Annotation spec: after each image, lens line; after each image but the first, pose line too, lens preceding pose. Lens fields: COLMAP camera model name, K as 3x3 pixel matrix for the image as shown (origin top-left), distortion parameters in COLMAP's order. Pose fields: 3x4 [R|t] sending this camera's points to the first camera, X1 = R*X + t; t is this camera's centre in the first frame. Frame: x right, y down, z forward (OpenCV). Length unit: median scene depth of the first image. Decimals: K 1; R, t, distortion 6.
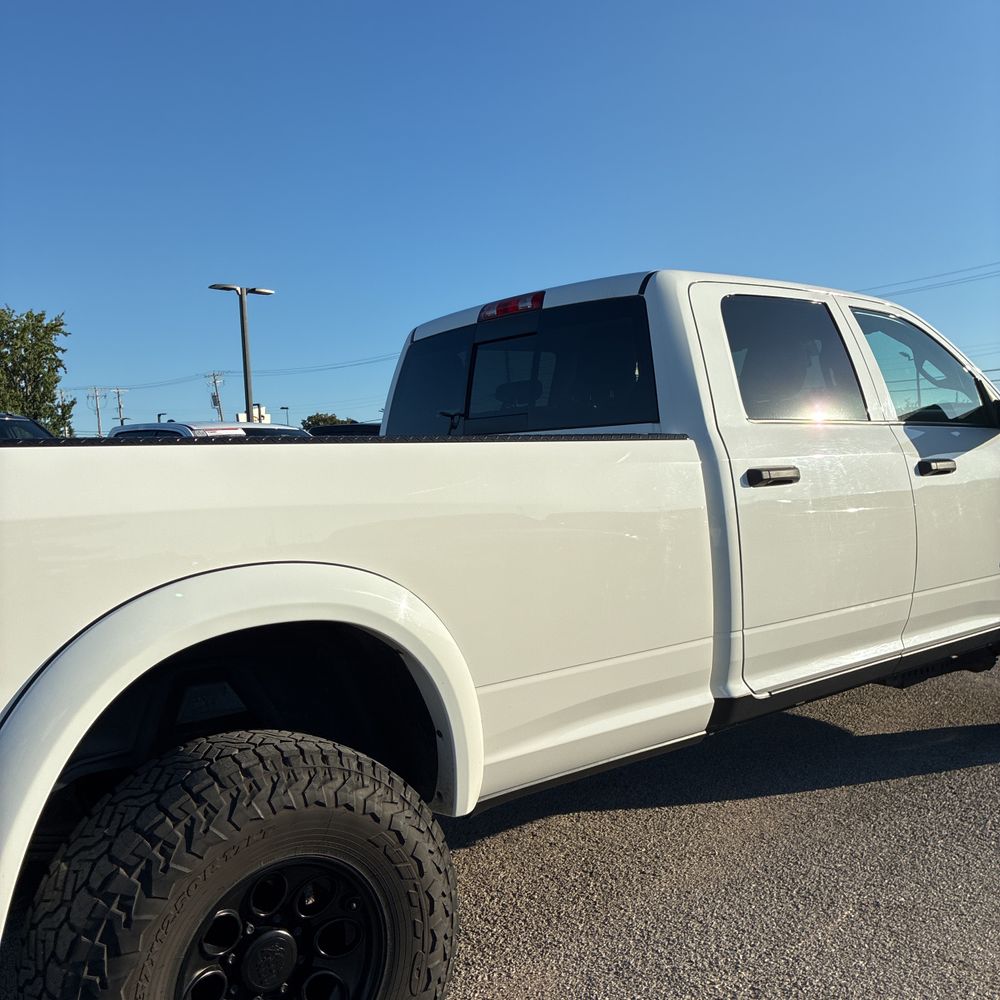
lens RADIAL K [[1027.5, 0, 503.5], [0, 1027.5, 505.3], [0, 0, 1]] dist [0.017500, -0.007829]
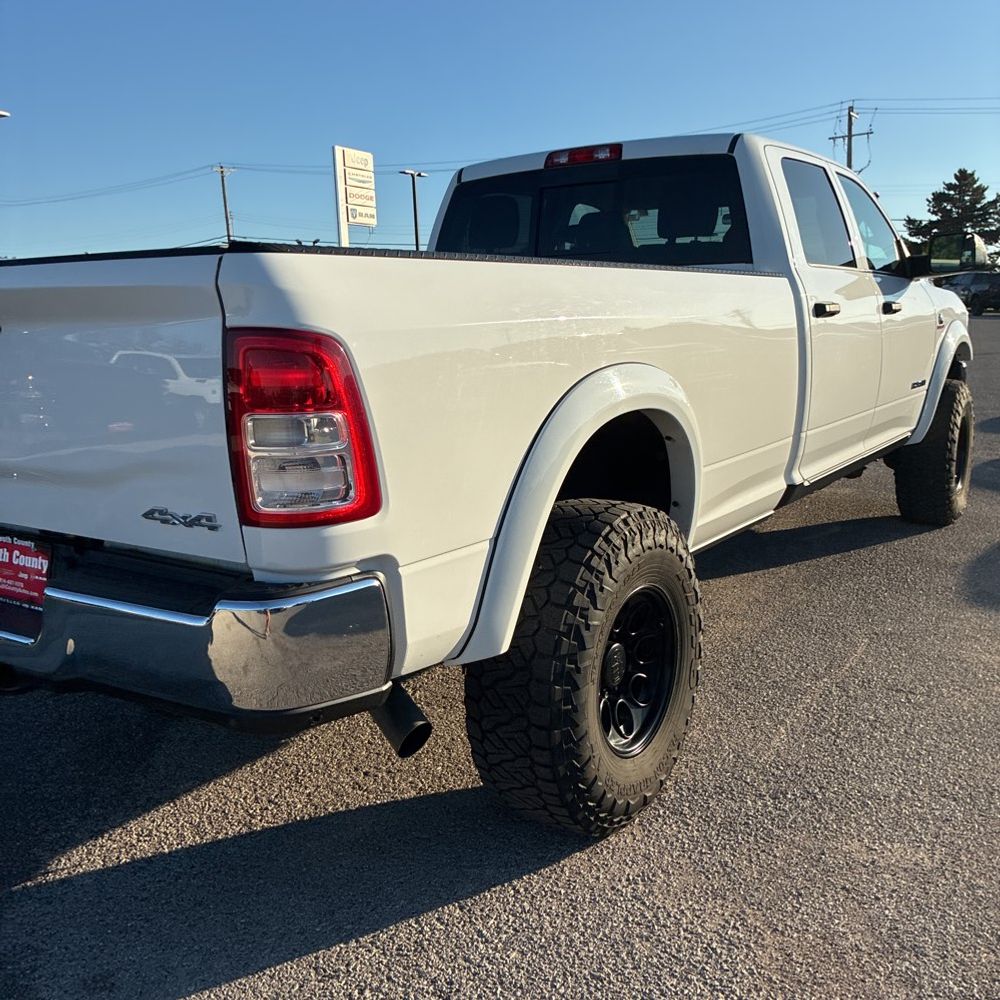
lens RADIAL K [[1024.6, 0, 500.0], [0, 1024.6, 522.8], [0, 0, 1]] dist [0.006744, -0.022853]
pose [[0.962249, -0.039876, 0.269234, -0.399270], [-0.002531, 0.987855, 0.155356, 0.030117], [-0.272160, -0.150172, 0.950462, -0.105566]]
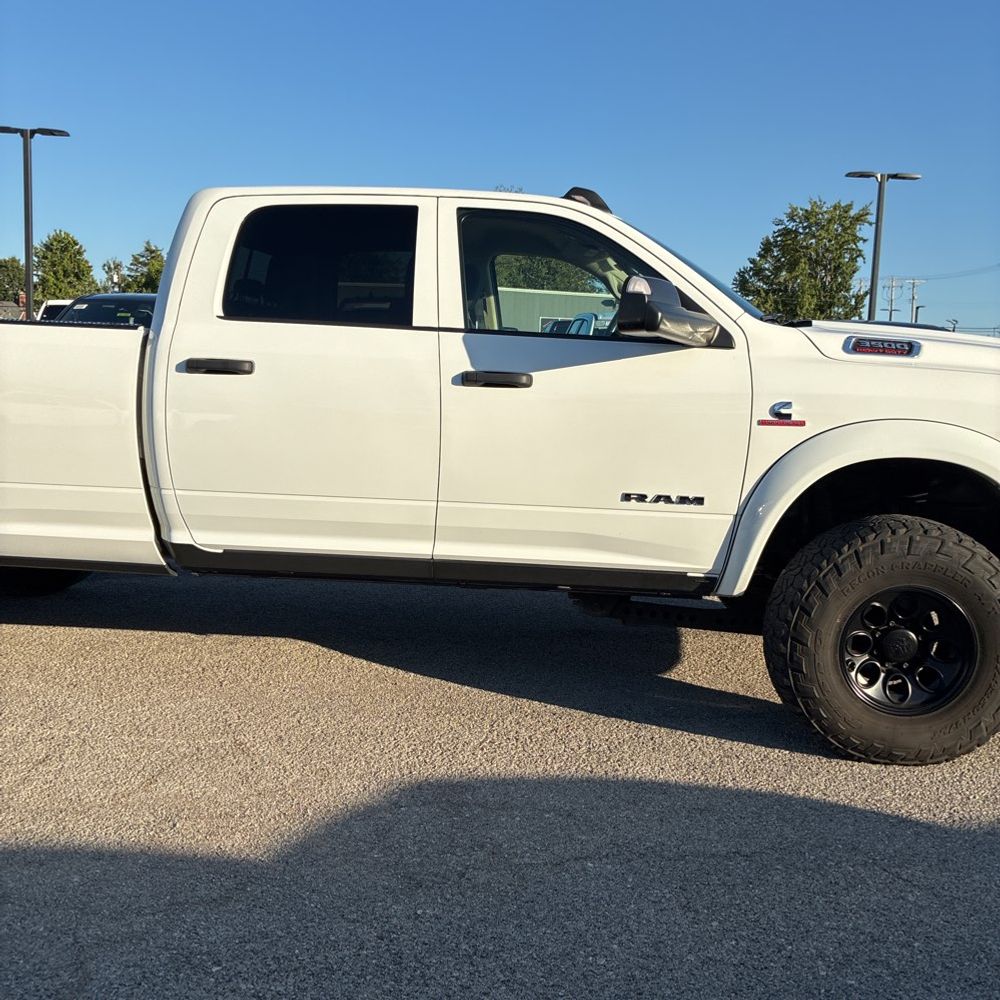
lens RADIAL K [[1012.6, 0, 488.9], [0, 1012.6, 496.6], [0, 0, 1]] dist [0.079037, -0.125454]
pose [[0.710309, 0.158944, -0.685709, 1.098437], [-0.091700, 0.986765, 0.133738, -0.055001], [0.697891, -0.032115, 0.715484, 0.324197]]
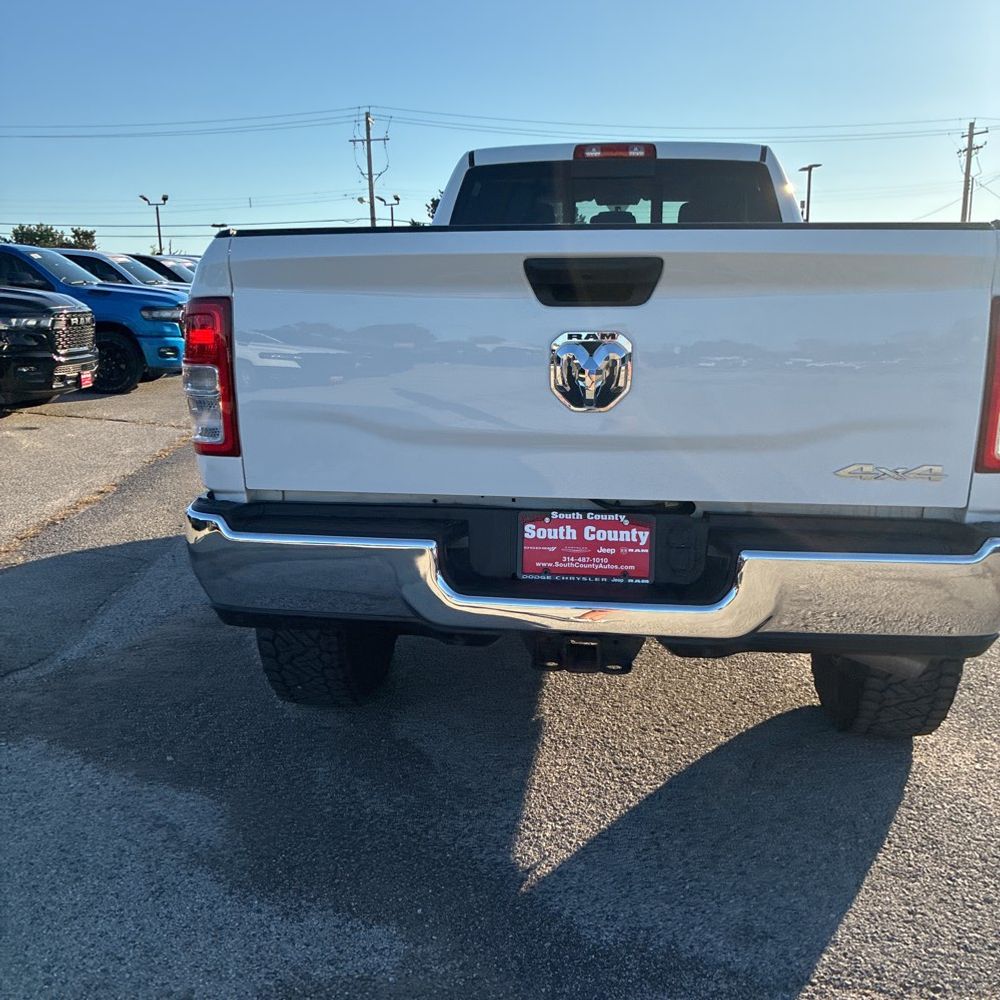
lens RADIAL K [[1021.5, 0, 508.2], [0, 1021.5, 518.5], [0, 0, 1]] dist [0.021052, -0.007335]
pose [[0.730264, -0.104790, 0.675080, -0.945462], [-0.001797, 0.987868, 0.155288, 0.046972], [-0.683162, -0.114614, 0.721216, 0.162867]]
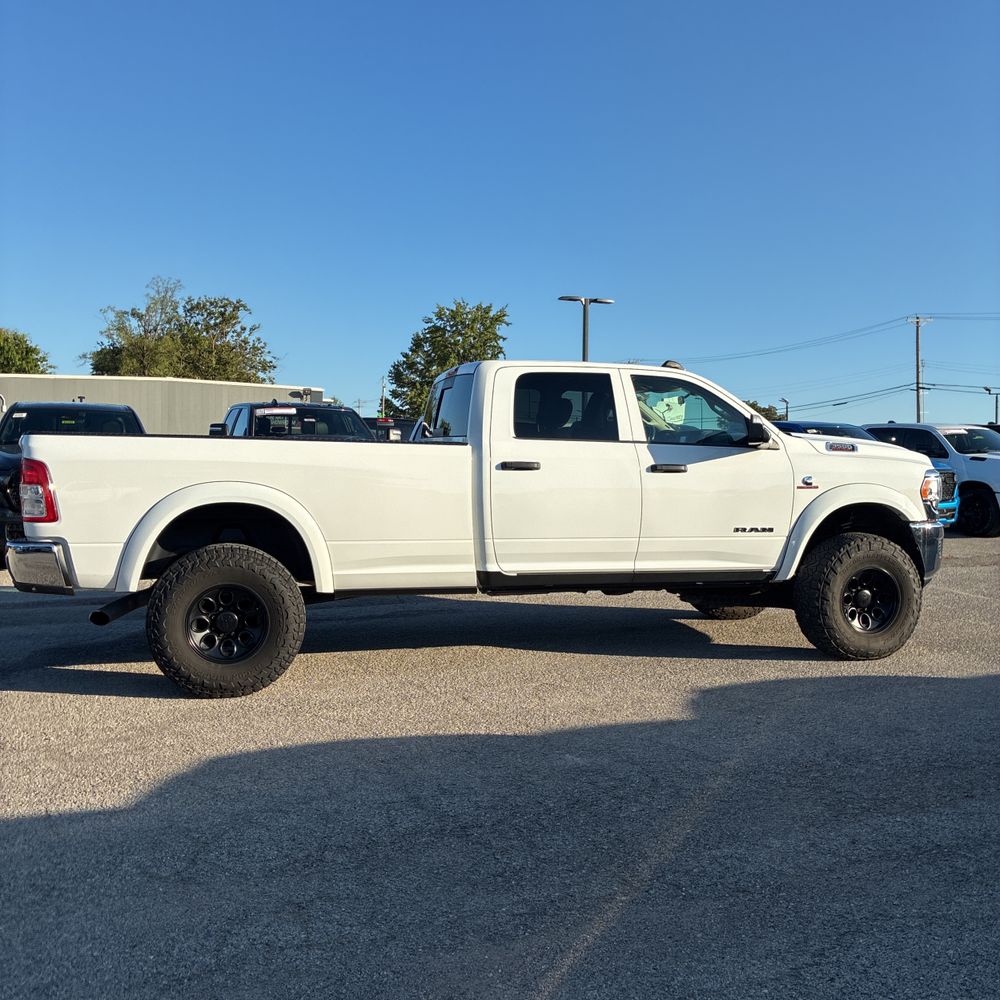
lens RADIAL K [[1026.9, 0, 491.8], [0, 1026.9, 502.4], [0, 0, 1]] dist [0.028992, -0.029462]
pose [[0.909254, 0.070665, -0.410200, 0.880260], [-0.065883, 0.997494, 0.025799, -0.004446], [0.410996, 0.003568, 0.911630, -0.719718]]
